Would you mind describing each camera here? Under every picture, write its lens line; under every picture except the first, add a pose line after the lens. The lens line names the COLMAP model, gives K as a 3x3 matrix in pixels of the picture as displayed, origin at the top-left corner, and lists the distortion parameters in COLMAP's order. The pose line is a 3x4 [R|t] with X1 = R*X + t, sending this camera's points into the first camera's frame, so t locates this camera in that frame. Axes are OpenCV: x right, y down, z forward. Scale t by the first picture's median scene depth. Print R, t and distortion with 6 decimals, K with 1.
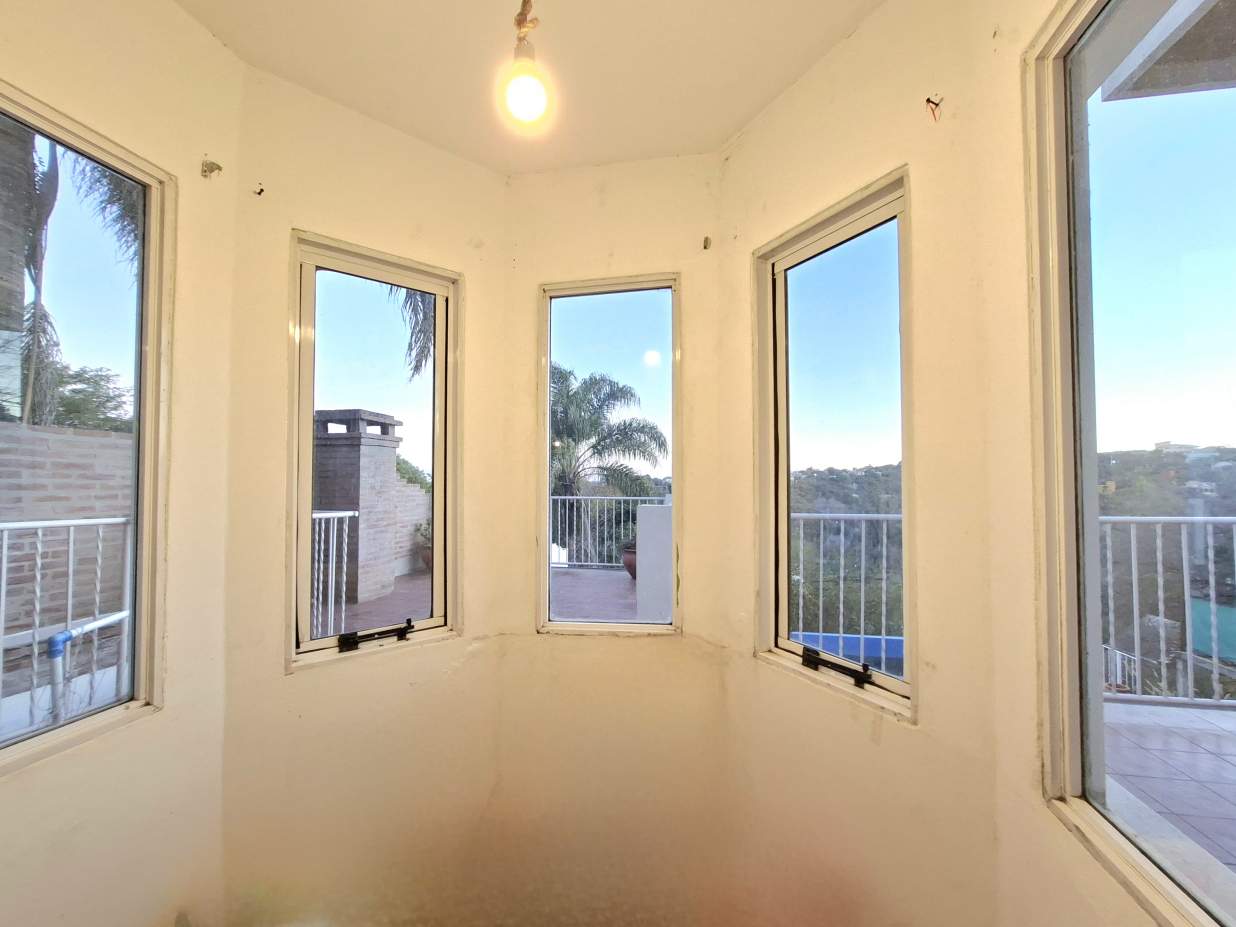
lens RADIAL K [[502.0, 0, 618.0], [0, 502.0, 463.5], [0, 0, 1]] dist [0.014001, 0.000219]
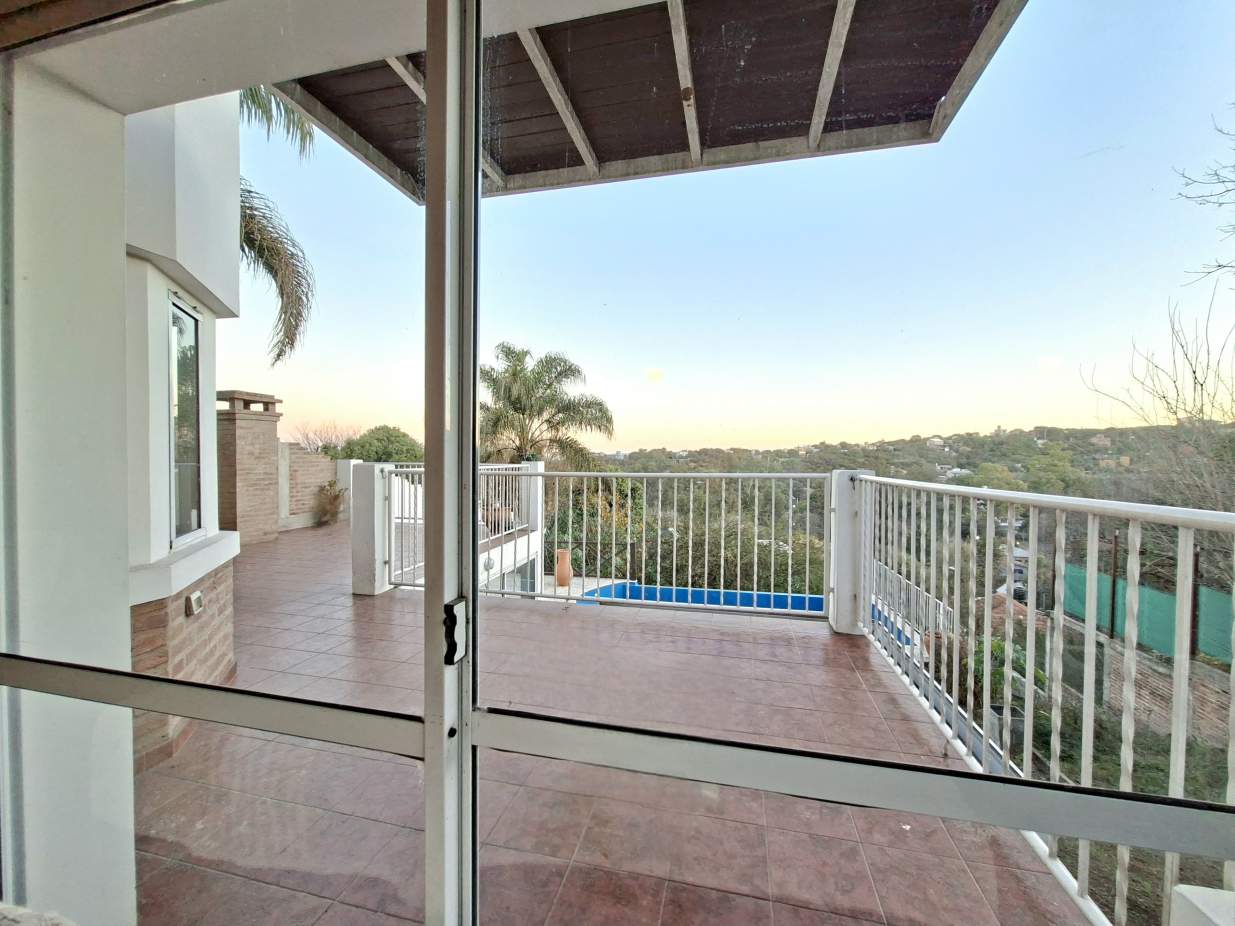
lens RADIAL K [[488.7, 0, 617.5], [0, 488.7, 463.0], [0, 0, 1]] dist [0.006562, -0.000023]
pose [[0.999615, 0.006271, -0.027023, 0.397584], [-0.004848, 0.998613, 0.052429, 0.002599], [0.027314, -0.052278, 0.998259, -0.163420]]
